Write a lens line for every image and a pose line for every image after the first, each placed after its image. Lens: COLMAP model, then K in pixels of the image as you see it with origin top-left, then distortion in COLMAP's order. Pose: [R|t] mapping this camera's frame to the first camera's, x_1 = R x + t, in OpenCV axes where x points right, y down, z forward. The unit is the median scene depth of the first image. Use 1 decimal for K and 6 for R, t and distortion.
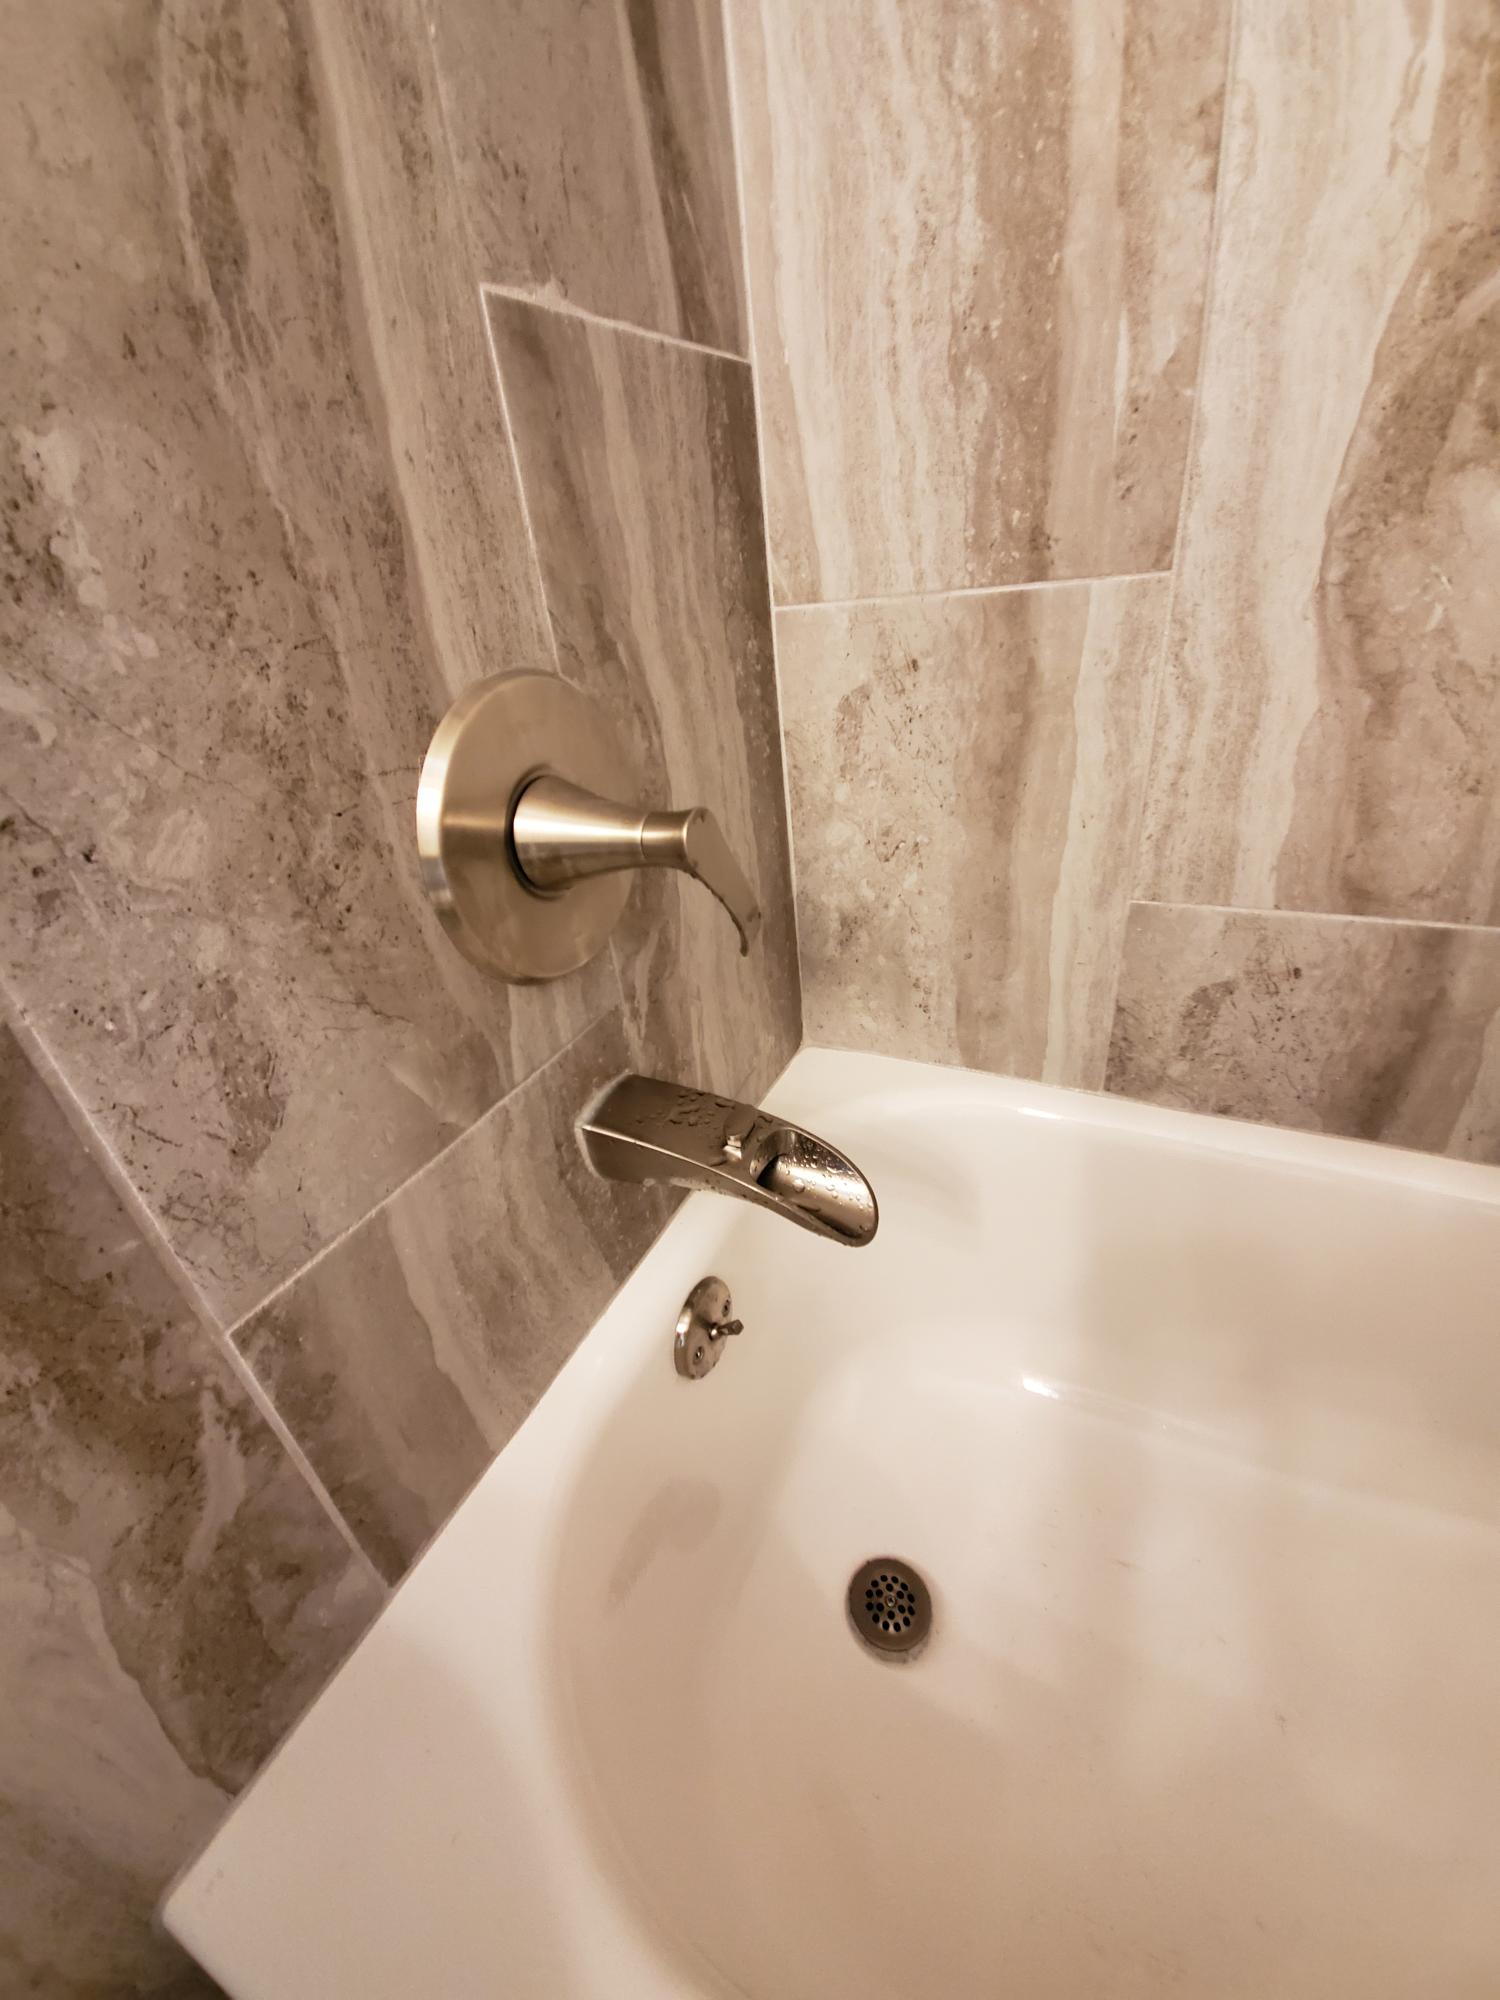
lens RADIAL K [[792.6, 0, 749.1], [0, 792.6, 985.7], [0, 0, 1]] dist [0.003281, -0.009166]
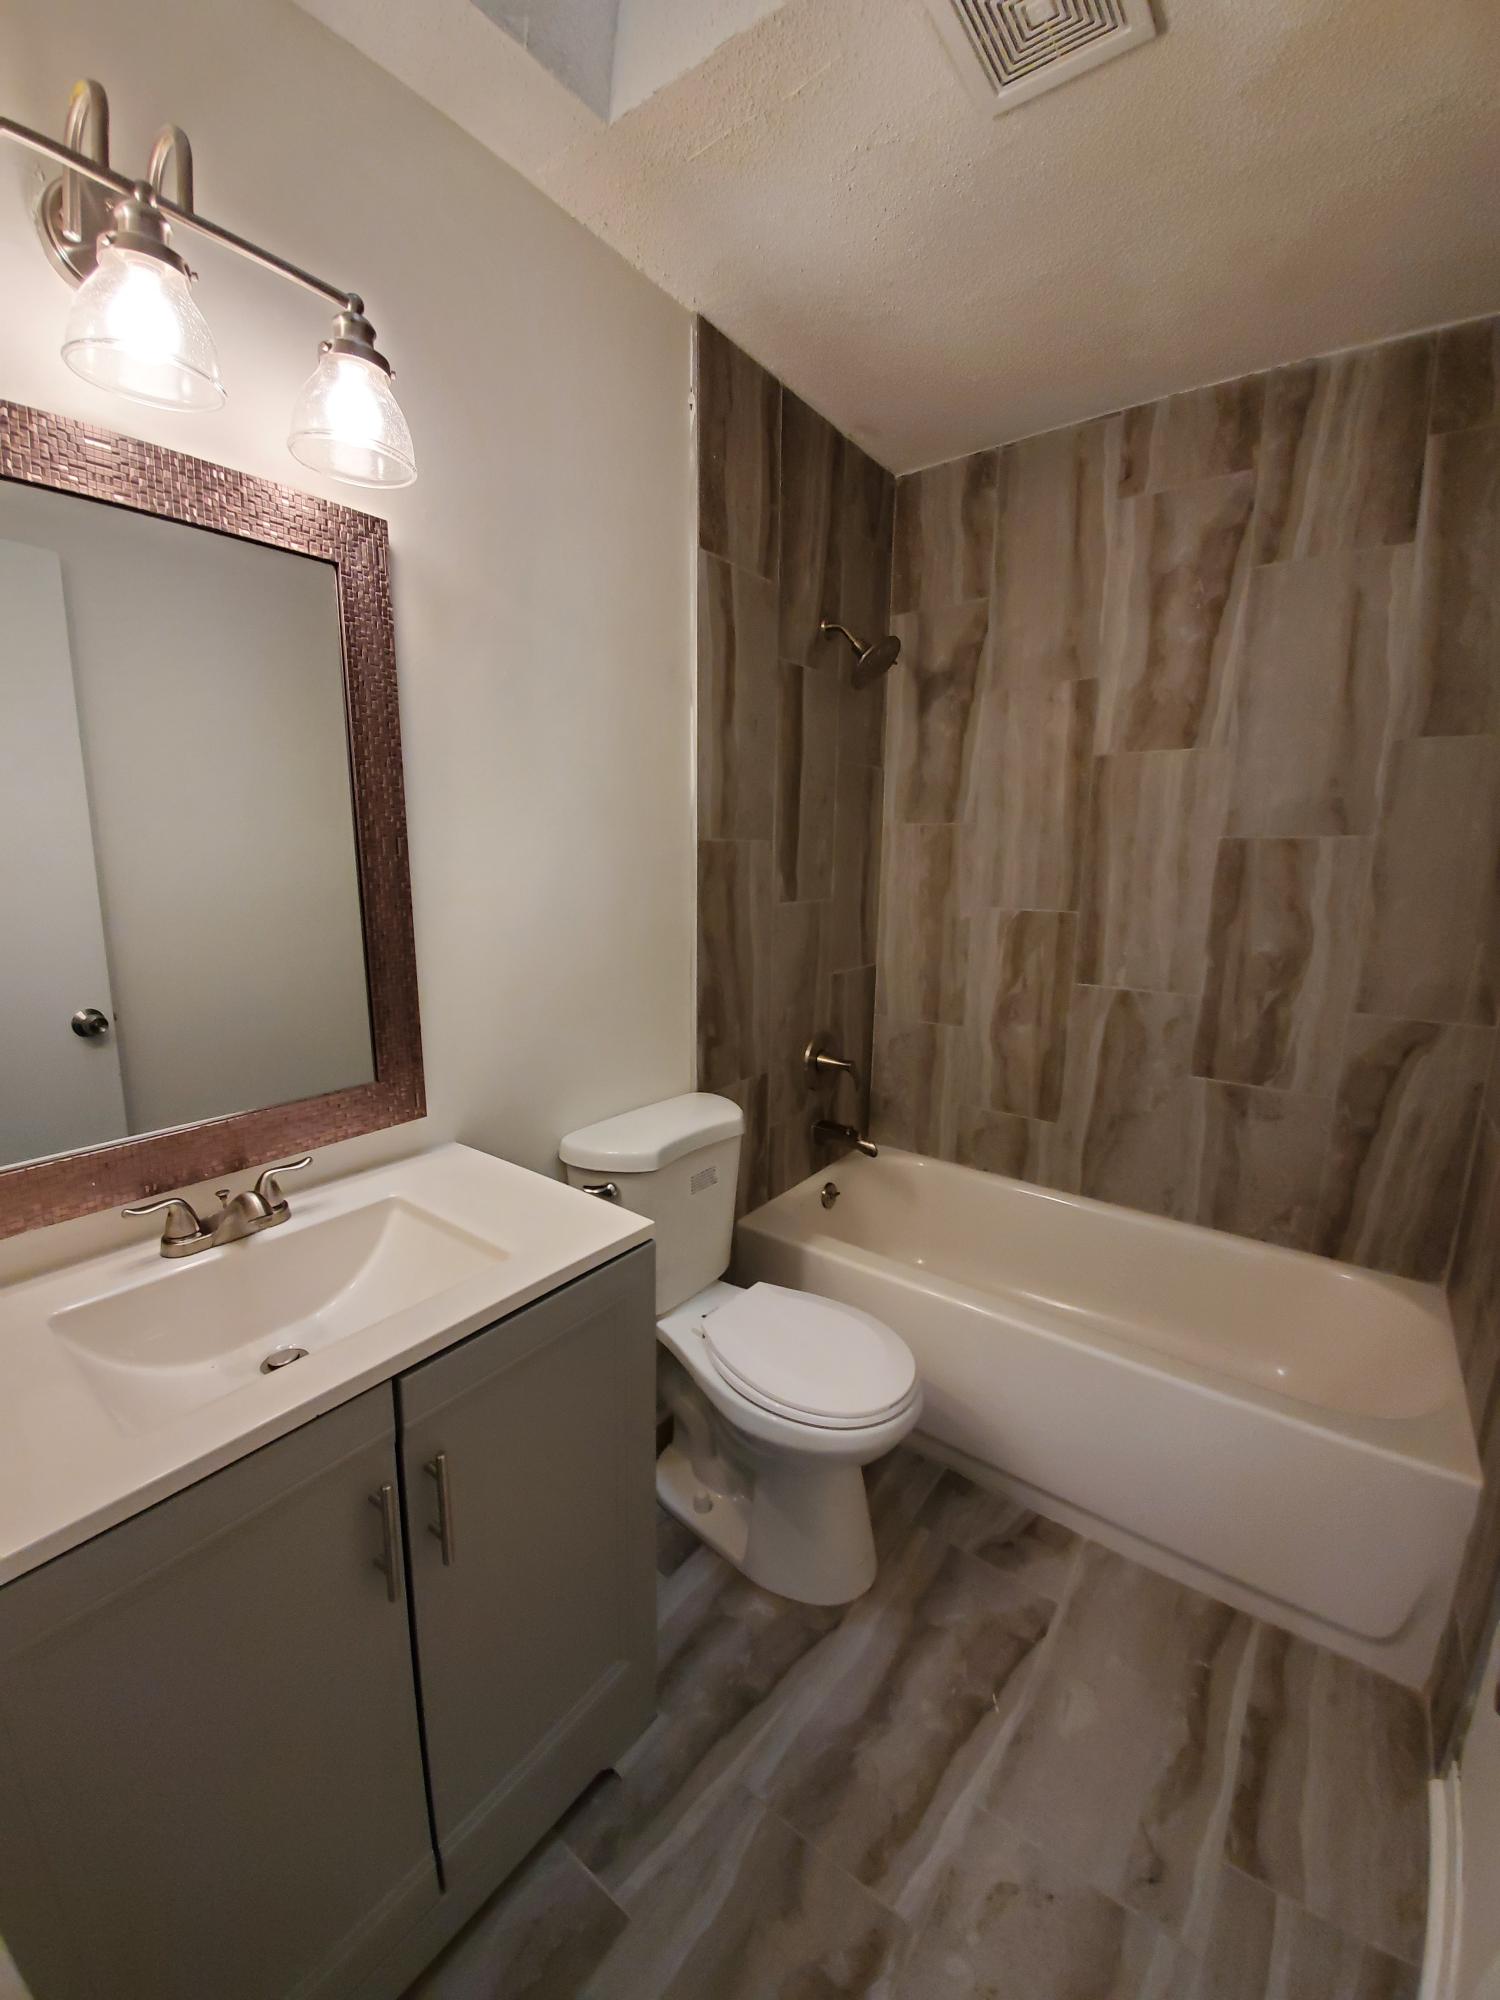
lens RADIAL K [[792.6, 0, 754.7], [0, 792.6, 997.0], [0, 0, 1]] dist [0.003281, -0.009166]
pose [[0.977970, 0.146996, -0.148210, 0.018546], [-0.184772, 0.939949, -0.286975, 0.755047], [0.097126, 0.308038, 0.946403, -3.134160]]
